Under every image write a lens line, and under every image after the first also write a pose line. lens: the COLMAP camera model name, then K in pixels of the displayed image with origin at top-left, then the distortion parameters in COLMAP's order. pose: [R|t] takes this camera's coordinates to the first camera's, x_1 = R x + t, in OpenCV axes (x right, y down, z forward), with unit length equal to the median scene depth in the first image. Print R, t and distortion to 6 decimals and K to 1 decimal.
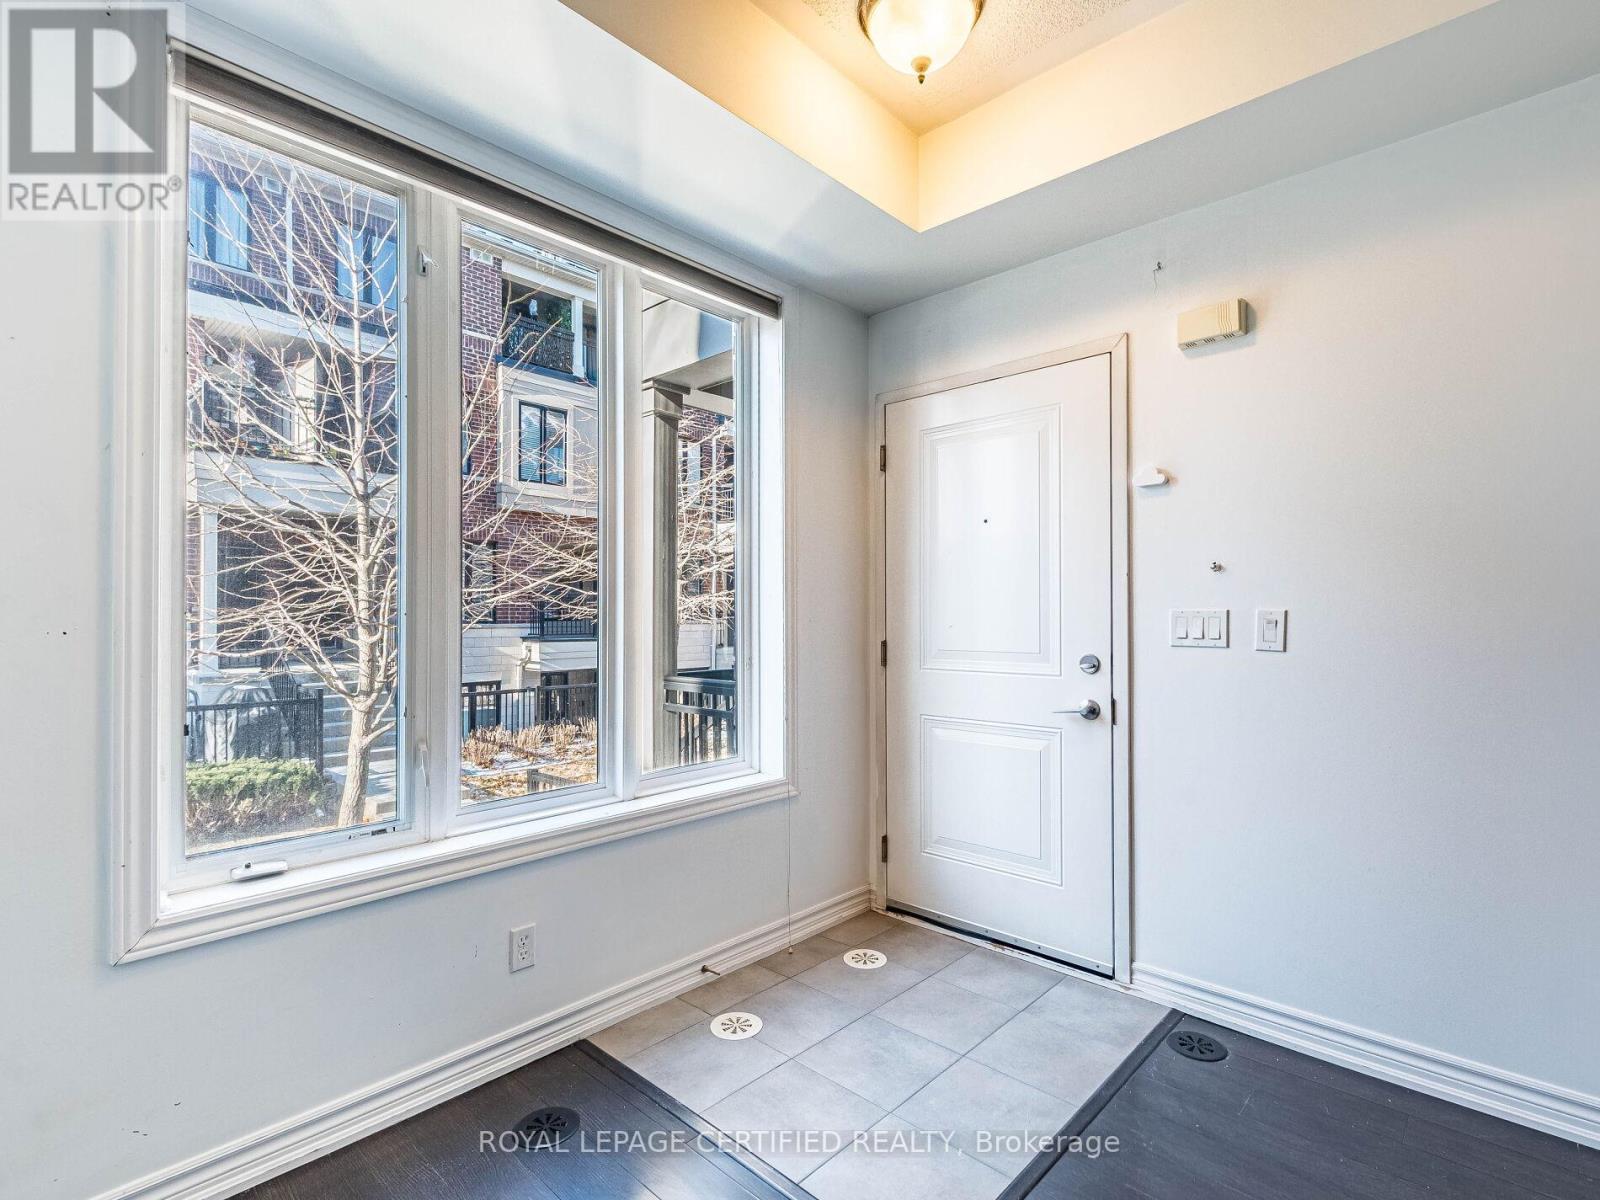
lens RADIAL K [[778.3, 0, 805.8], [0, 778.3, 610.0], [0, 0, 1]] dist [0.002353, -0.002193]
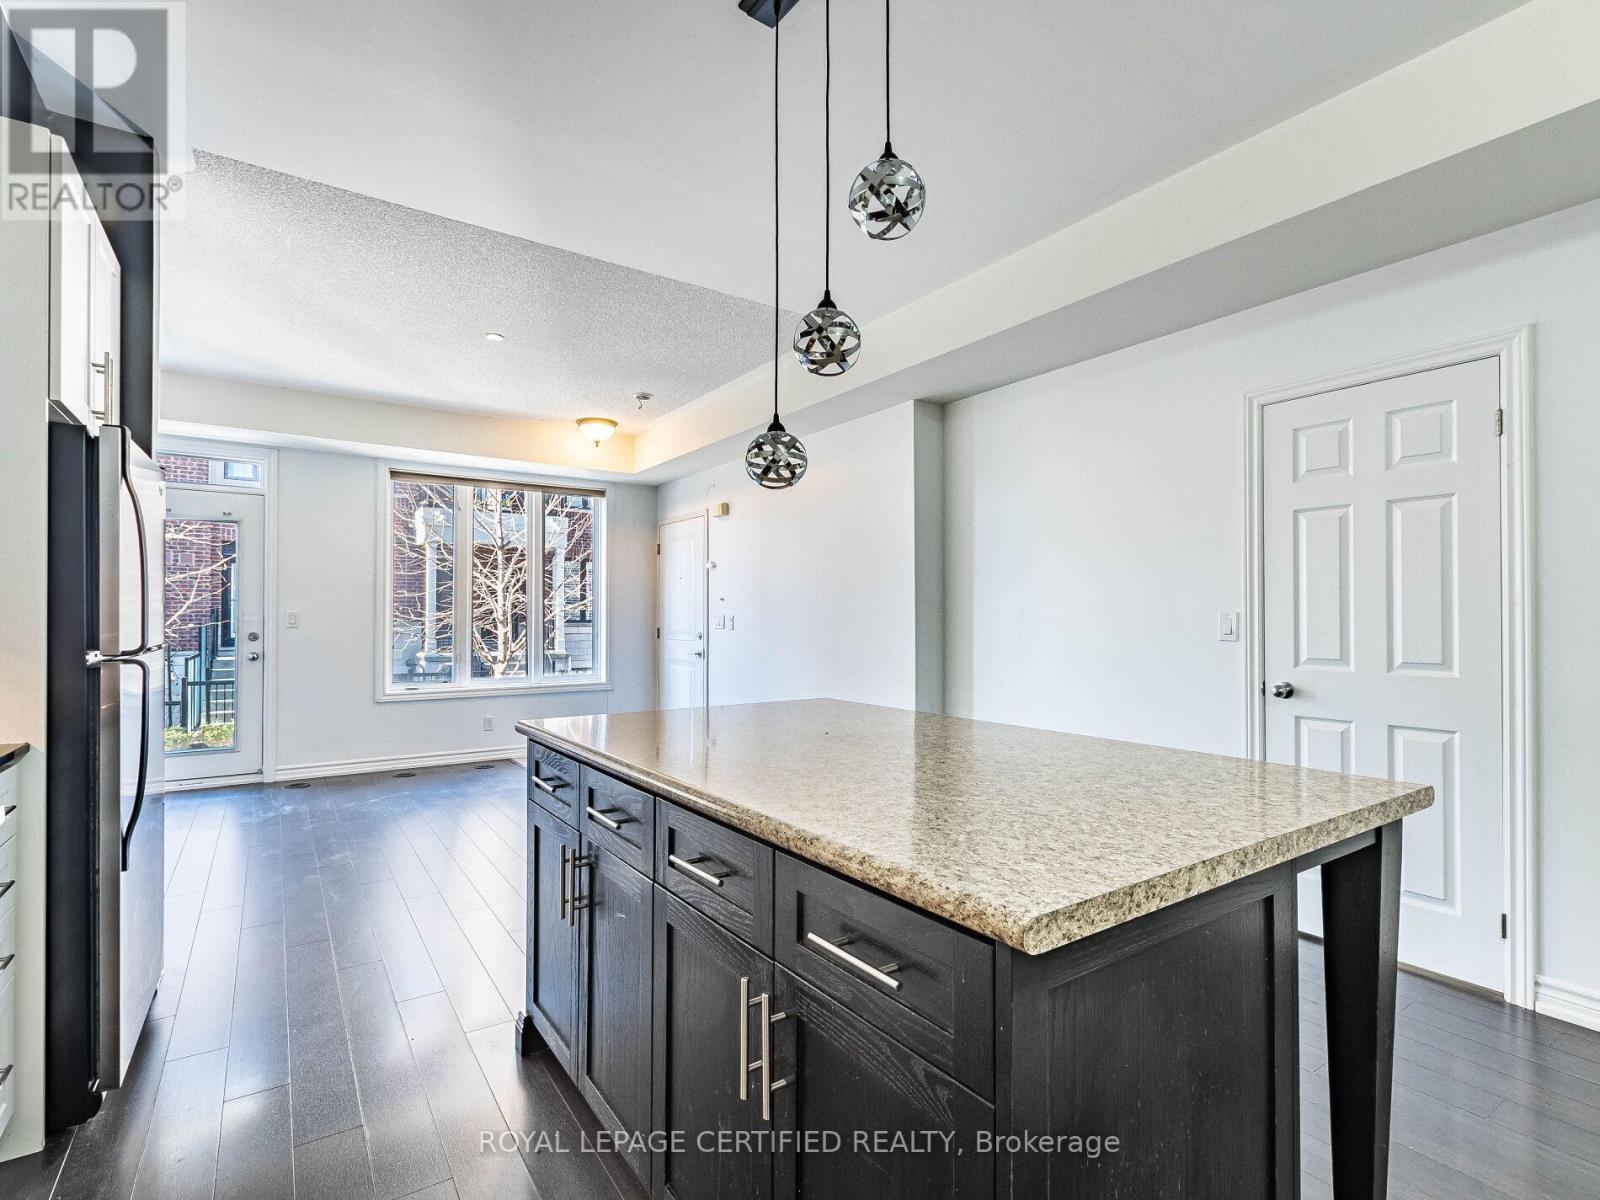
lens RADIAL K [[778.3, 0, 795.3], [0, 778.3, 613.4], [0, 0, 1]] dist [0.002353, -0.002193]
pose [[0.971953, -0.004964, -0.235122, 1.049596], [0.006629, 0.999958, 0.006295, -0.015508], [0.235081, -0.007677, 0.971945, -1.171539]]
